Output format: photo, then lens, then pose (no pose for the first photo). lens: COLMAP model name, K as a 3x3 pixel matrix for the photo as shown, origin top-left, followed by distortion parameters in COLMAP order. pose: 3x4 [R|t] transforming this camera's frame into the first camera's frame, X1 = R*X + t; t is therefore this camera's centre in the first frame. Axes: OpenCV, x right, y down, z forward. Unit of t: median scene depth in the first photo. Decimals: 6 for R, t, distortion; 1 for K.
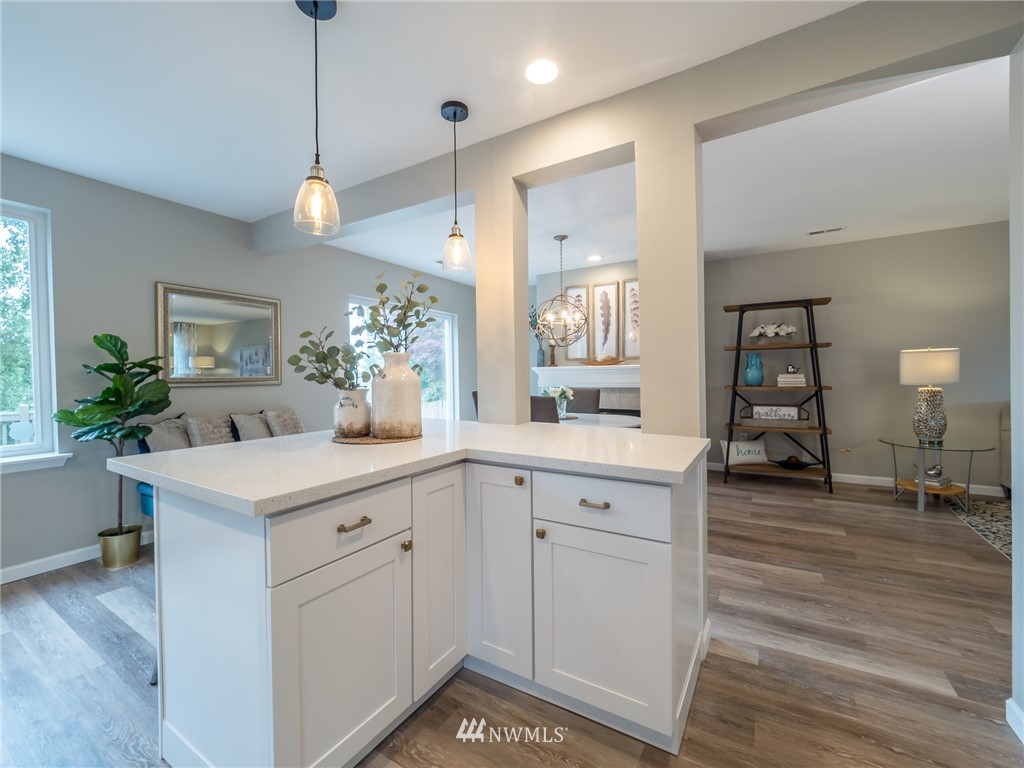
lens RADIAL K [[426.9, 0, 507.2], [0, 426.9, 376.0], [0, 0, 1]] dist [-0.001090, -0.000389]
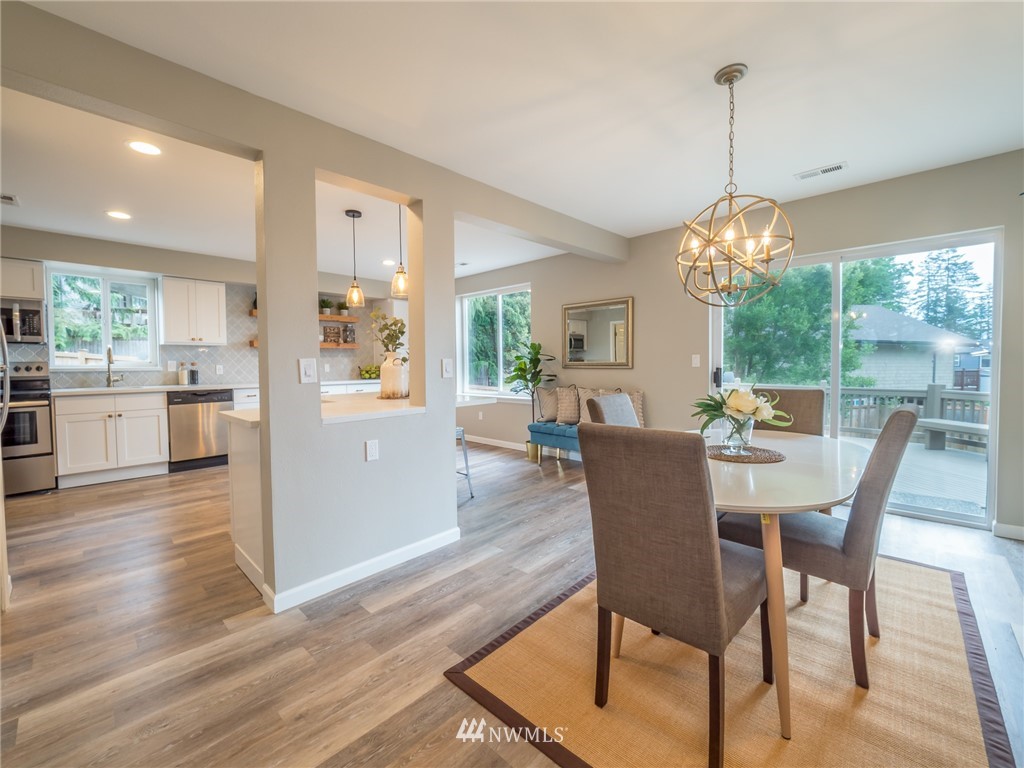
lens RADIAL K [[426.9, 0, 507.2], [0, 426.9, 376.0], [0, 0, 1]] dist [-0.001090, -0.000389]
pose [[-0.214178, 0.045022, -0.975757, 1.227412], [0.018164, 0.998948, 0.042105, -0.022150], [0.976626, -0.008706, -0.214770, 1.617188]]
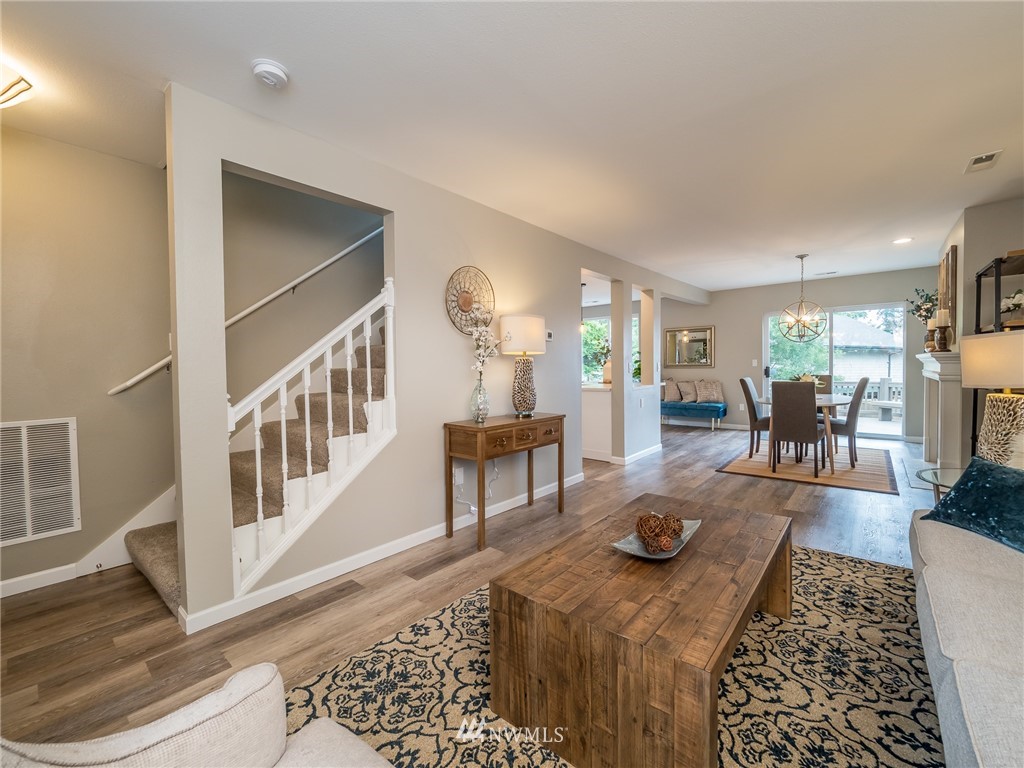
lens RADIAL K [[426.9, 0, 507.2], [0, 426.9, 376.0], [0, 0, 1]] dist [-0.001090, -0.000389]
pose [[-0.163610, 0.043804, -0.985552, 2.869394], [0.012554, 0.999025, 0.042319, -0.058417], [0.986445, -0.005449, -0.164000, 0.640232]]
